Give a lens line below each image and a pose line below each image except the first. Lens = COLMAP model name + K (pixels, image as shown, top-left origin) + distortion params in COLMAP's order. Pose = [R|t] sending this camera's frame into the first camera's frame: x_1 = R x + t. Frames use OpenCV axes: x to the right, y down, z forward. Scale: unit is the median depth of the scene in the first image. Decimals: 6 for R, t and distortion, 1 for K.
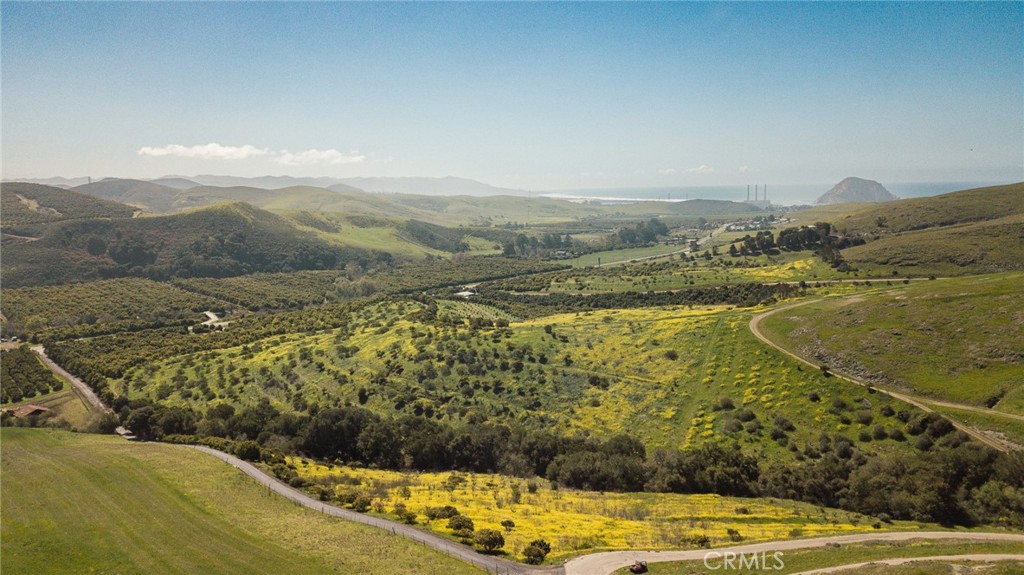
lens RADIAL K [[782.2, 0, 488.7], [0, 782.2, 286.8], [0, 0, 1]] dist [0.018724, -0.011339]
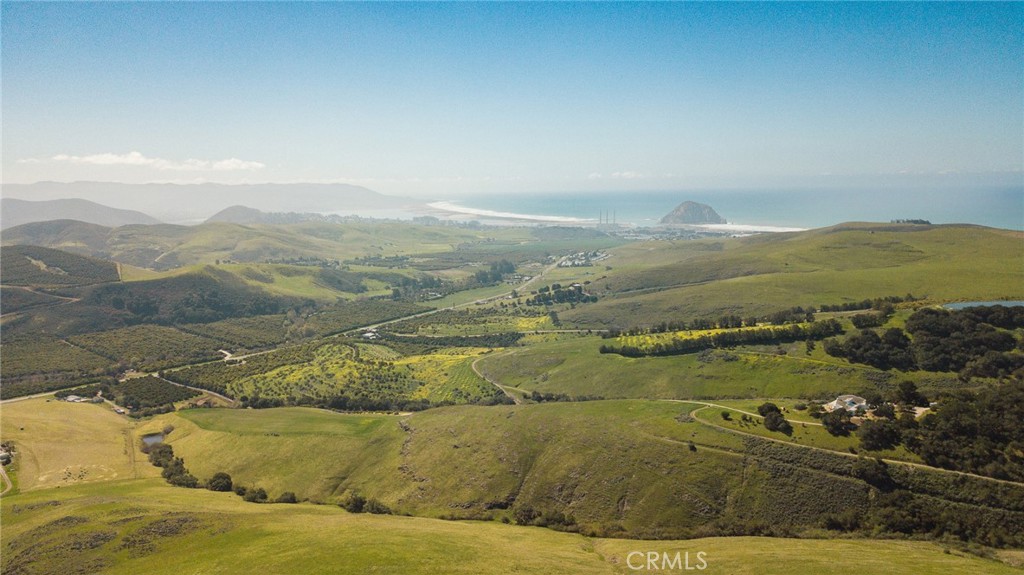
lens RADIAL K [[782.2, 0, 488.7], [0, 782.2, 286.8], [0, 0, 1]] dist [0.018724, -0.011339]
pose [[0.989954, -0.013345, 0.140756, -0.018064], [0.013441, 0.999910, 0.000268, -0.166617], [-0.140747, 0.001626, 0.990044, -1.336651]]
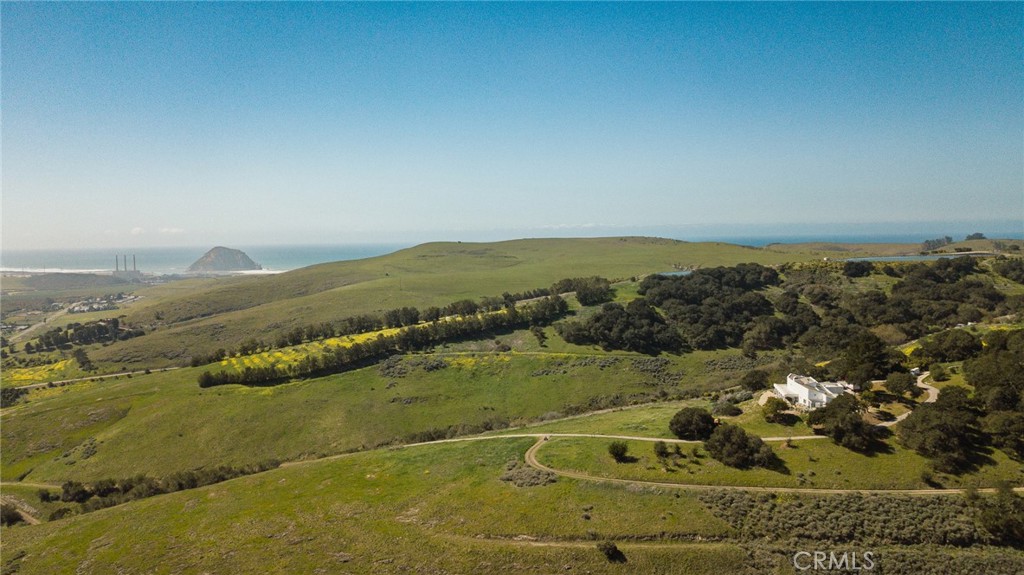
lens RADIAL K [[782.2, 0, 488.7], [0, 782.2, 286.8], [0, 0, 1]] dist [0.018724, -0.011339]
pose [[0.741687, -0.040347, 0.669531, 0.114562], [0.091315, 0.994969, -0.041198, -0.056349], [-0.664501, 0.091694, 0.741641, -0.523901]]
